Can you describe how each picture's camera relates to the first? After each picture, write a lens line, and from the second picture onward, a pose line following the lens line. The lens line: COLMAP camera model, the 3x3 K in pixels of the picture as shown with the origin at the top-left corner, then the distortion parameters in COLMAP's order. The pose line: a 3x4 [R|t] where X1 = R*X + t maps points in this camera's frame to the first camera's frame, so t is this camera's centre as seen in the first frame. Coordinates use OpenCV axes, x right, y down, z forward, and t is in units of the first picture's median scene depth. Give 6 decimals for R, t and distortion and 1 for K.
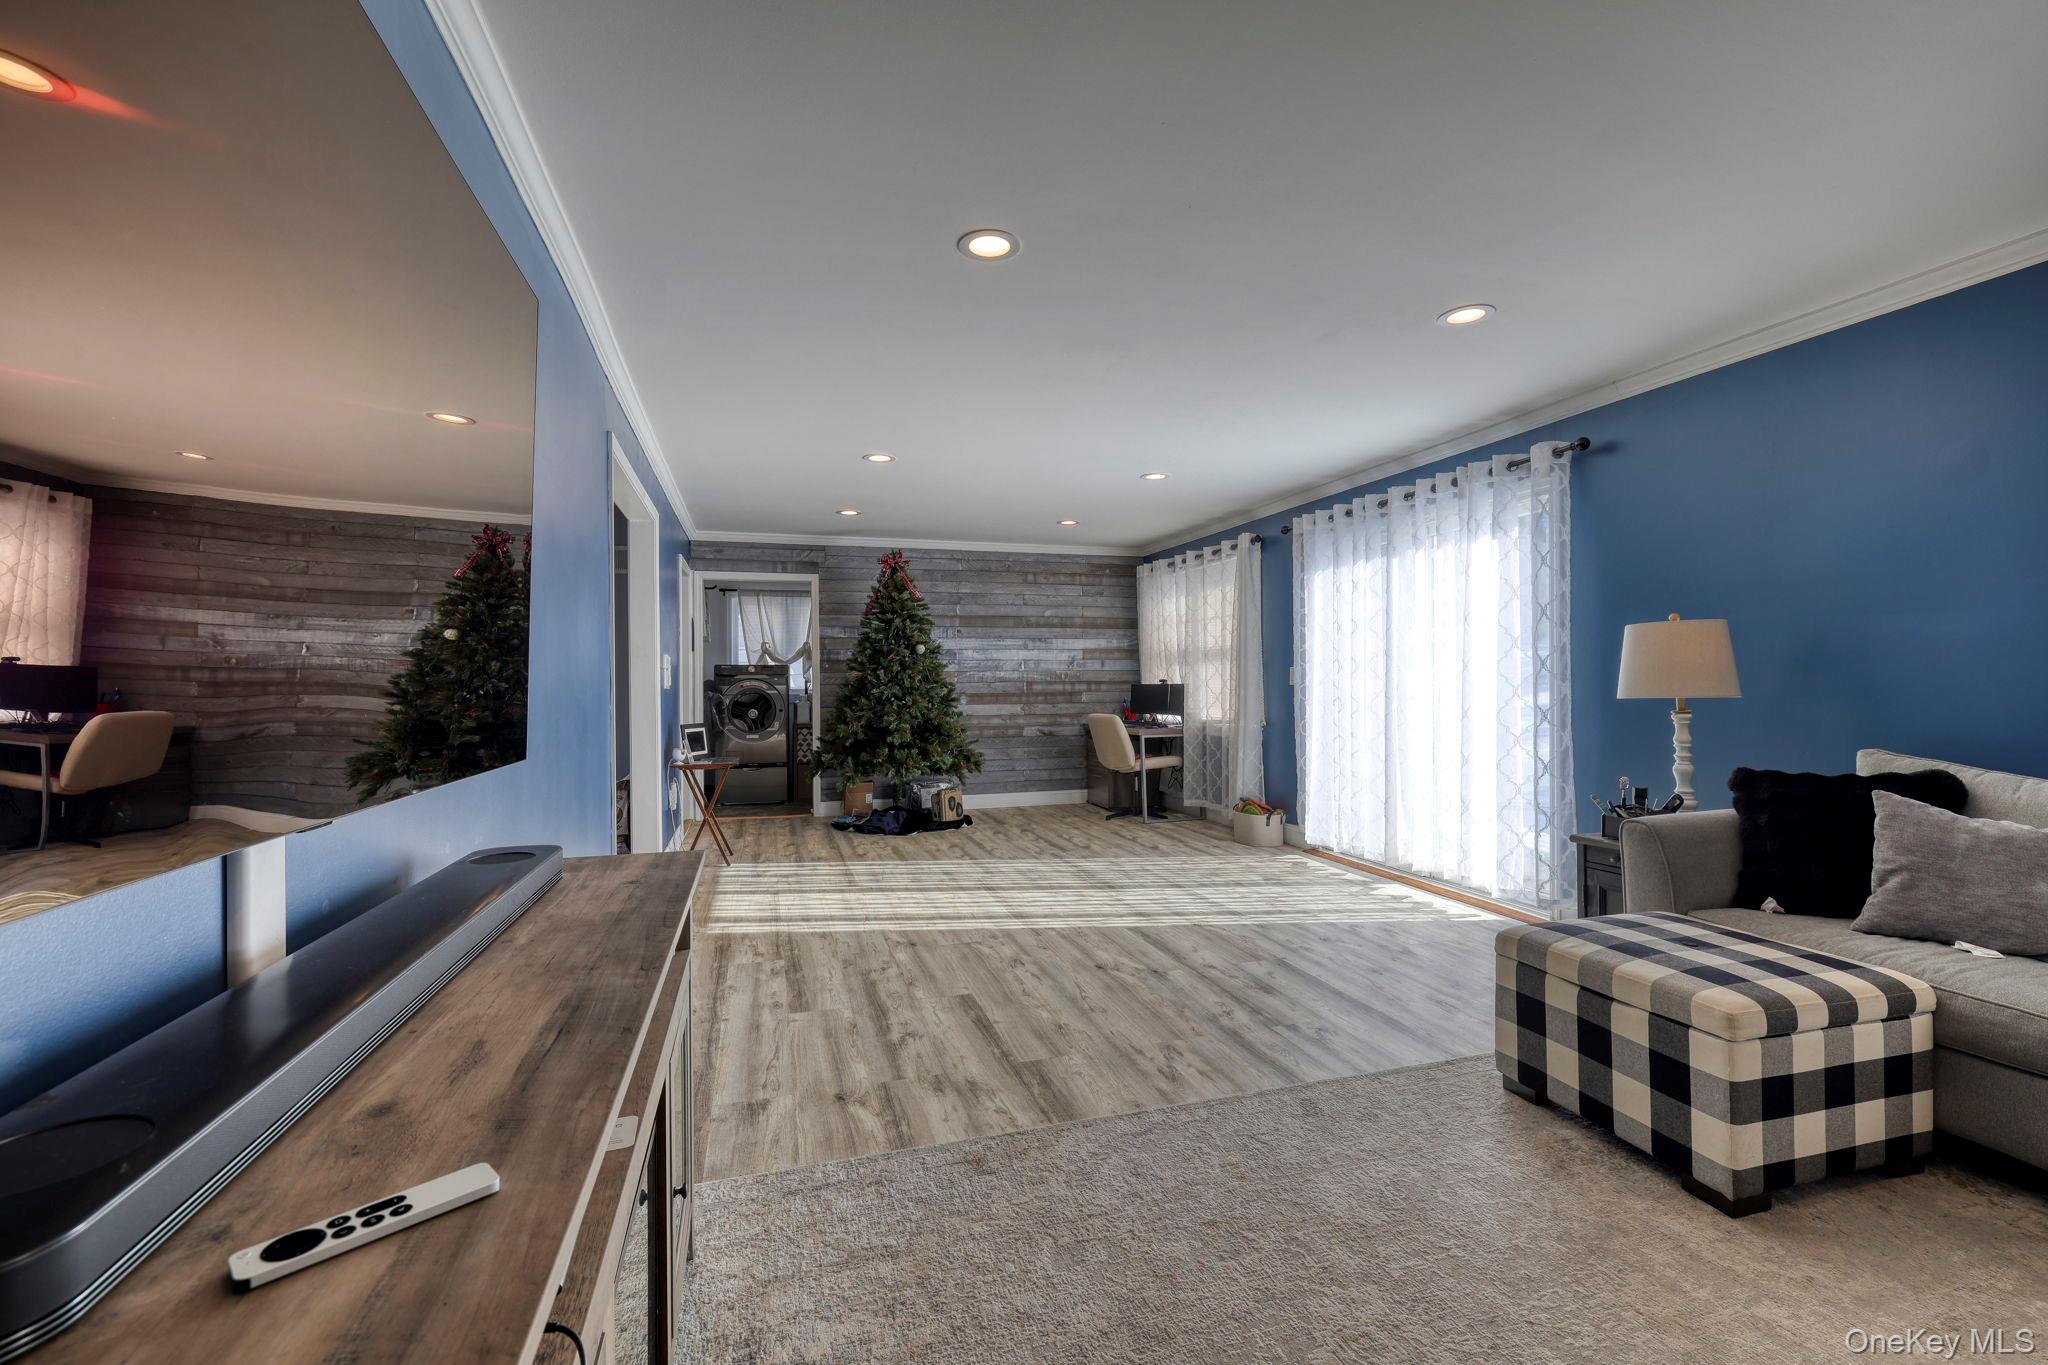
lens RADIAL K [[852.9, 0, 1014.2], [0, 852.9, 680.8], [0, 0, 1]] dist [-0.002937, 0.001667]
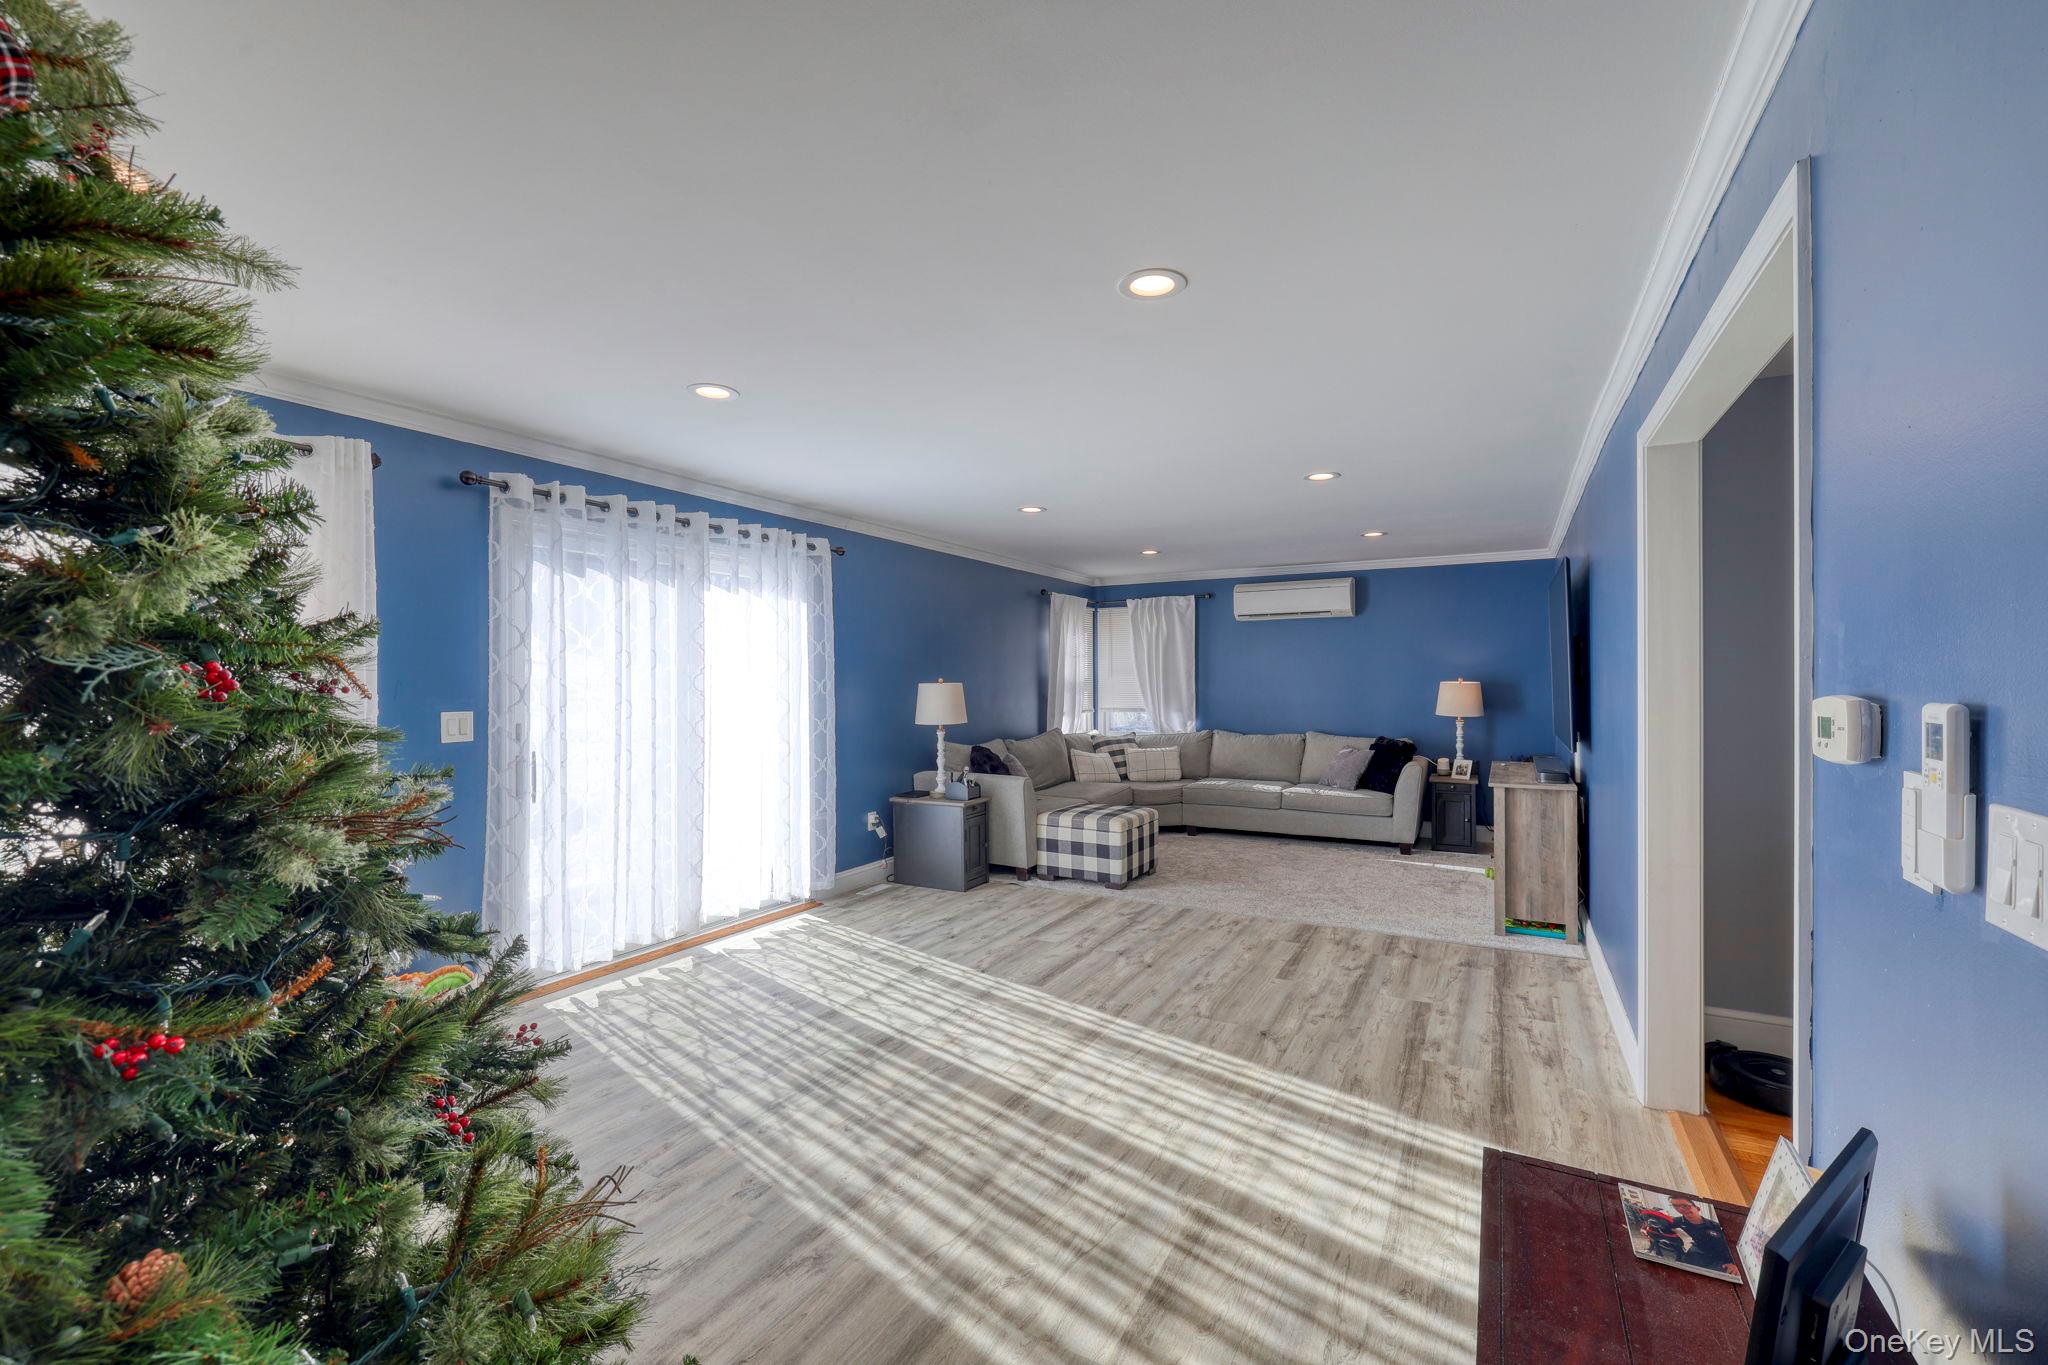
lens RADIAL K [[852.9, 0, 1025.8], [0, 852.9, 697.0], [0, 0, 1]] dist [-0.002937, 0.001667]
pose [[-0.699417, -0.001900, 0.714711, -0.539188], [0.007999, 0.999913, 0.010486, -0.044146], [-0.714669, 0.013051, -0.699341, 1.678001]]
